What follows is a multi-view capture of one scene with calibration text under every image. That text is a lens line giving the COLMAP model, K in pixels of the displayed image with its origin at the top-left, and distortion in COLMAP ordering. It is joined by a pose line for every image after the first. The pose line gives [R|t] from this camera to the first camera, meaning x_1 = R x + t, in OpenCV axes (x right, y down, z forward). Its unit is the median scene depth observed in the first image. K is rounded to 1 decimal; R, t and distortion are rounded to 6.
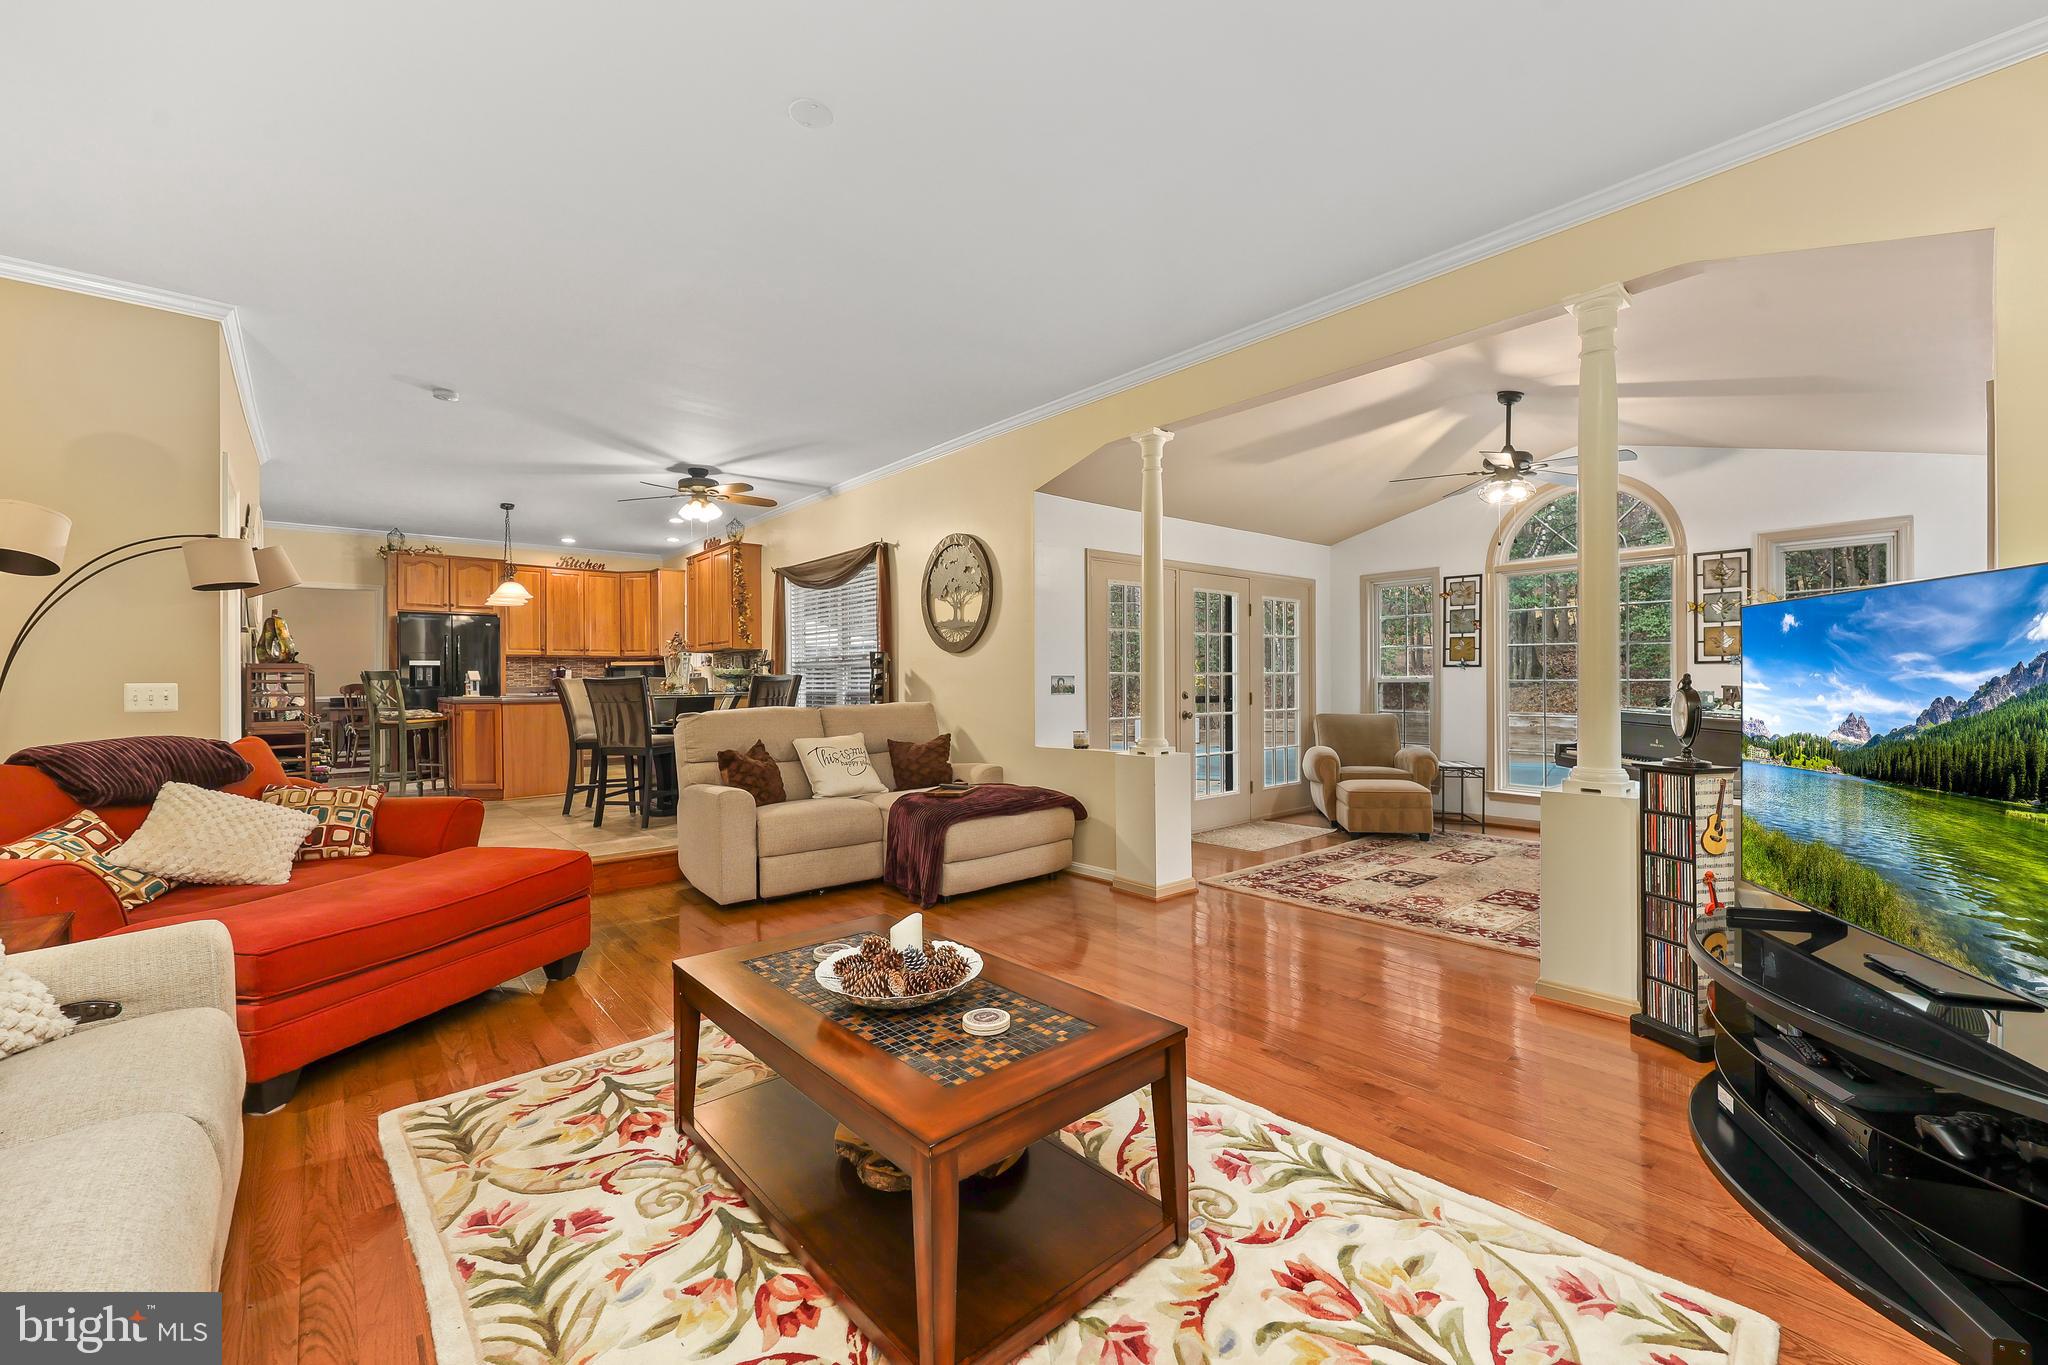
lens RADIAL K [[840.9, 0, 1012.2], [0, 840.9, 677.8], [0, 0, 1]] dist [-0.004212, -0.000852]
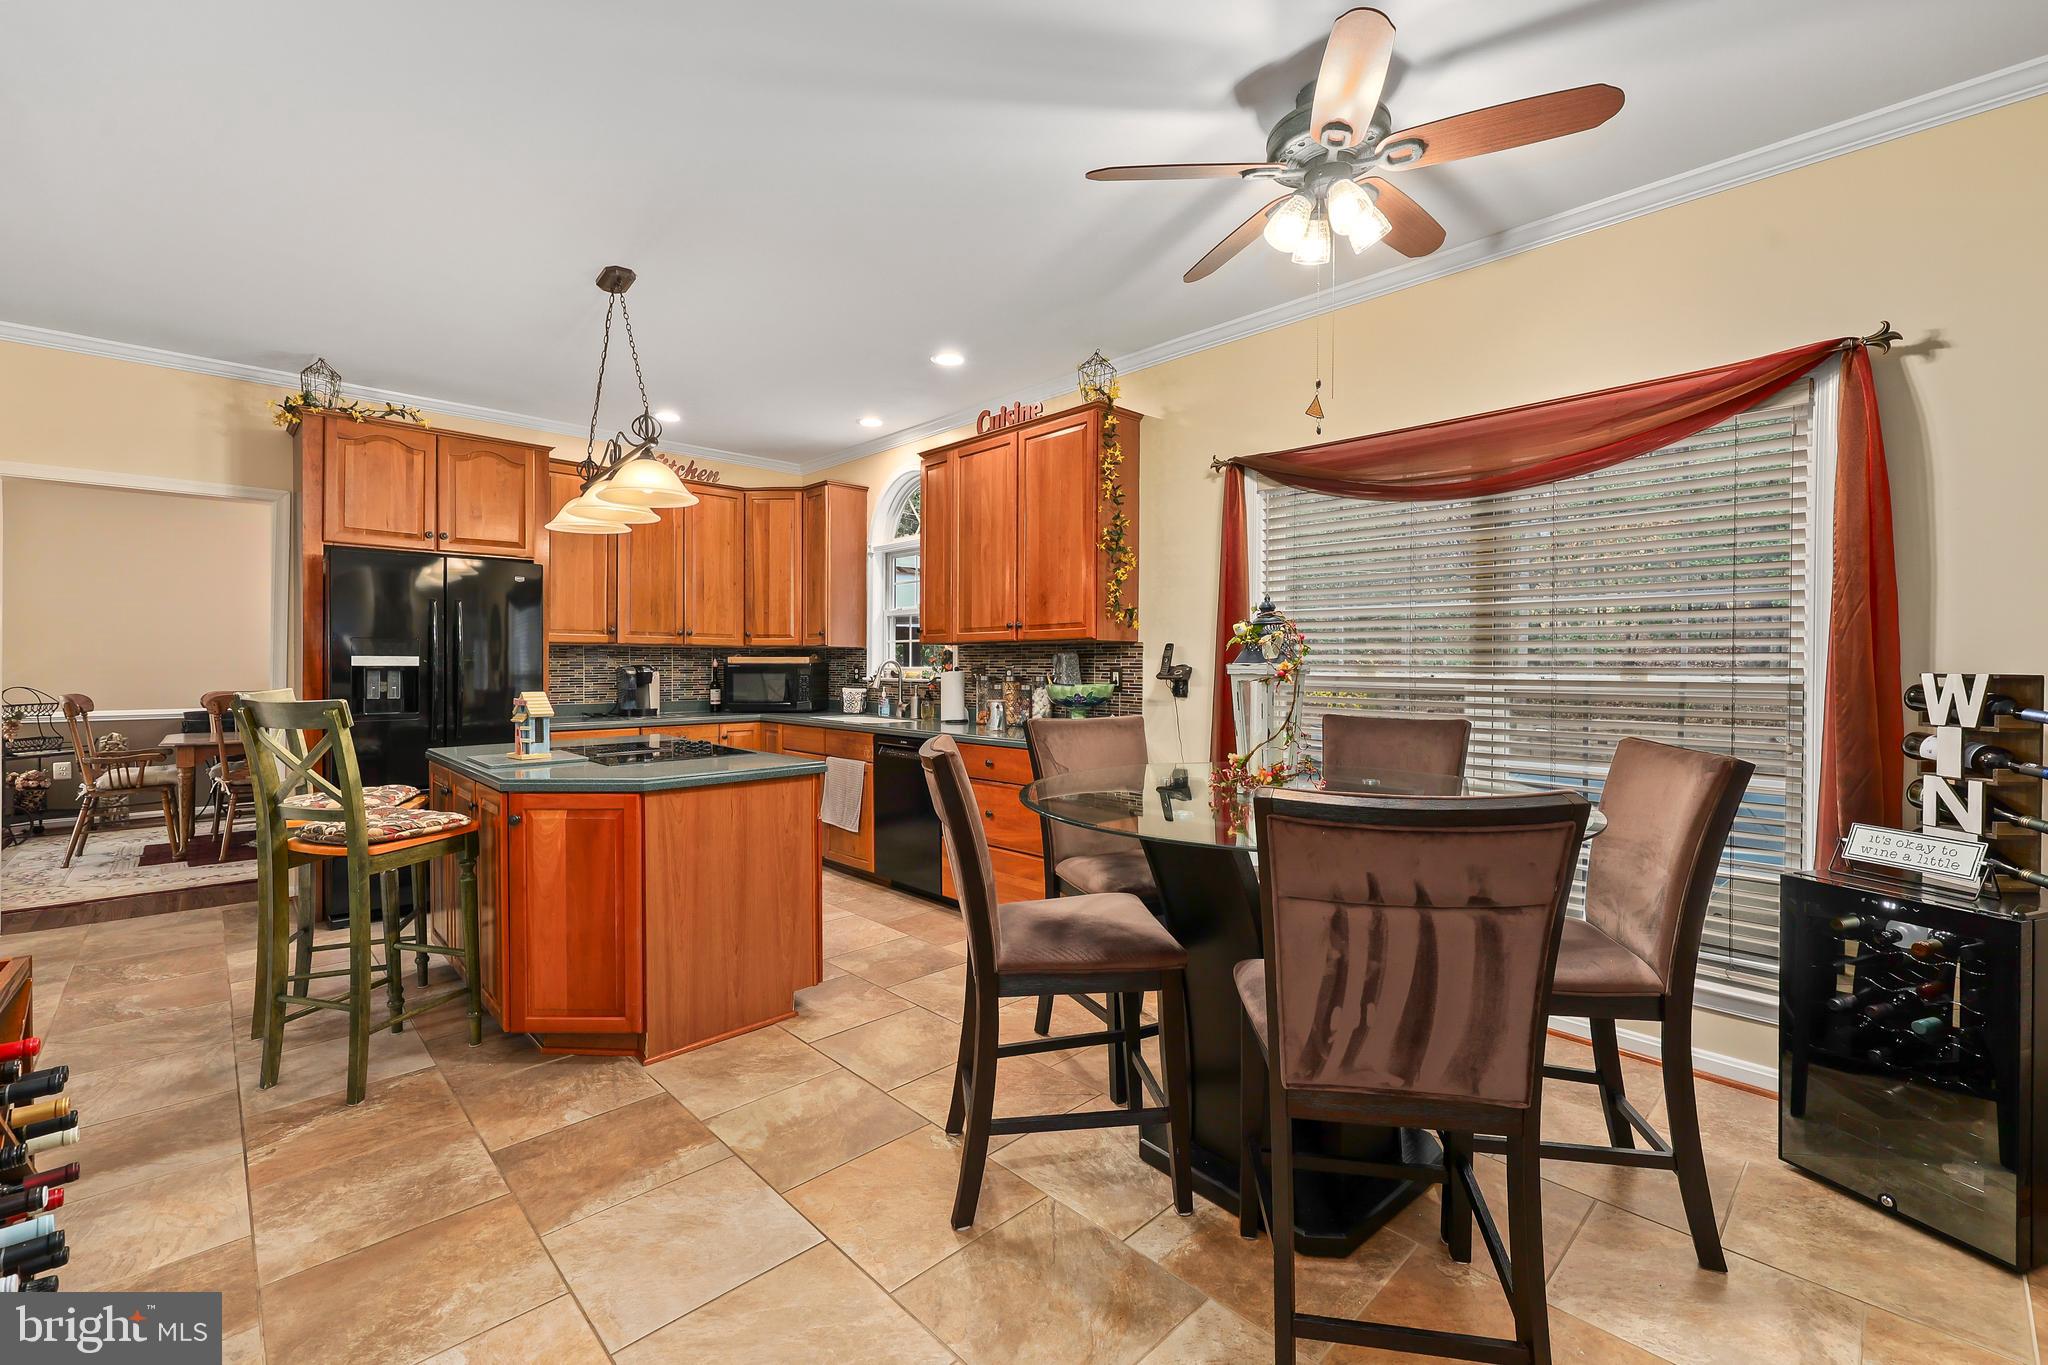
lens RADIAL K [[840.9, 0, 979.1], [0, 840.9, 662.4], [0, 0, 1]] dist [-0.004212, -0.000852]
pose [[0.998709, 0.010795, 0.049631, -0.398937], [-0.010972, 0.999934, 0.003294, -0.021517], [-0.049592, -0.003834, 0.998762, 0.527821]]
